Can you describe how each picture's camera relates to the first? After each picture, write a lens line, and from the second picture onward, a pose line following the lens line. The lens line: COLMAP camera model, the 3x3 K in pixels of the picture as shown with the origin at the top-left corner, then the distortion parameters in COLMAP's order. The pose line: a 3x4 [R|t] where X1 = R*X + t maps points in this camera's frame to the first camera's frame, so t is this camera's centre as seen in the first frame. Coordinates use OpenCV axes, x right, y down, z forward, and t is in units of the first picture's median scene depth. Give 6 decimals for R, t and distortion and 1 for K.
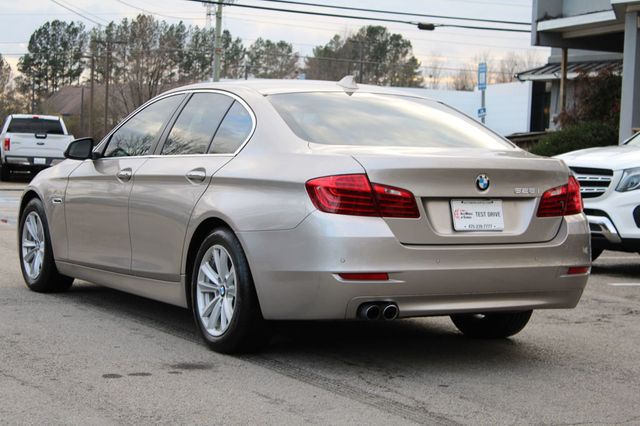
lens RADIAL K [[1478.2, 0, 320.0], [0, 1478.2, 213.0], [0, 0, 1]] dist [0.023104, 0.033860]
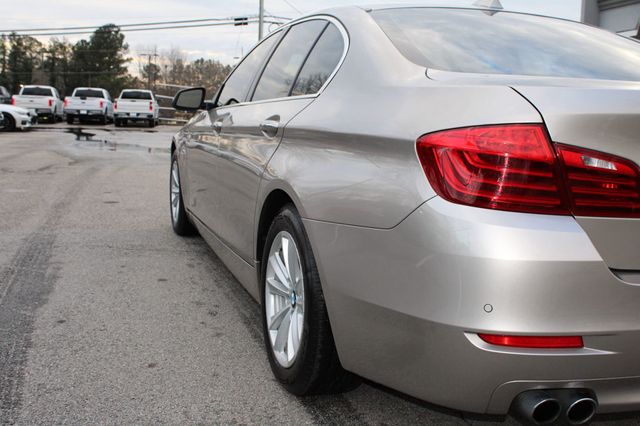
lens RADIAL K [[685.2, 0, 320.0], [0, 685.2, 213.0], [0, 0, 1]] dist [-0.124787, 0.127924]
pose [[0.983660, 0.031517, -0.177257, -0.000035], [-0.014627, 0.995294, 0.095796, -0.015982], [0.179441, -0.091638, 0.979491, 0.694071]]
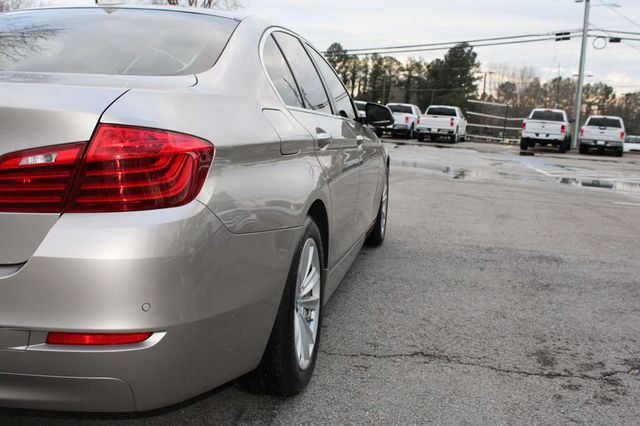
lens RADIAL K [[685.2, 0, 320.0], [0, 685.2, 213.0], [0, 0, 1]] dist [-0.124787, 0.127924]
pose [[0.754536, 0.100543, -0.648511, 0.342869], [-0.056679, 0.994486, 0.088237, -0.019738], [0.653807, -0.029820, 0.756074, 0.869925]]
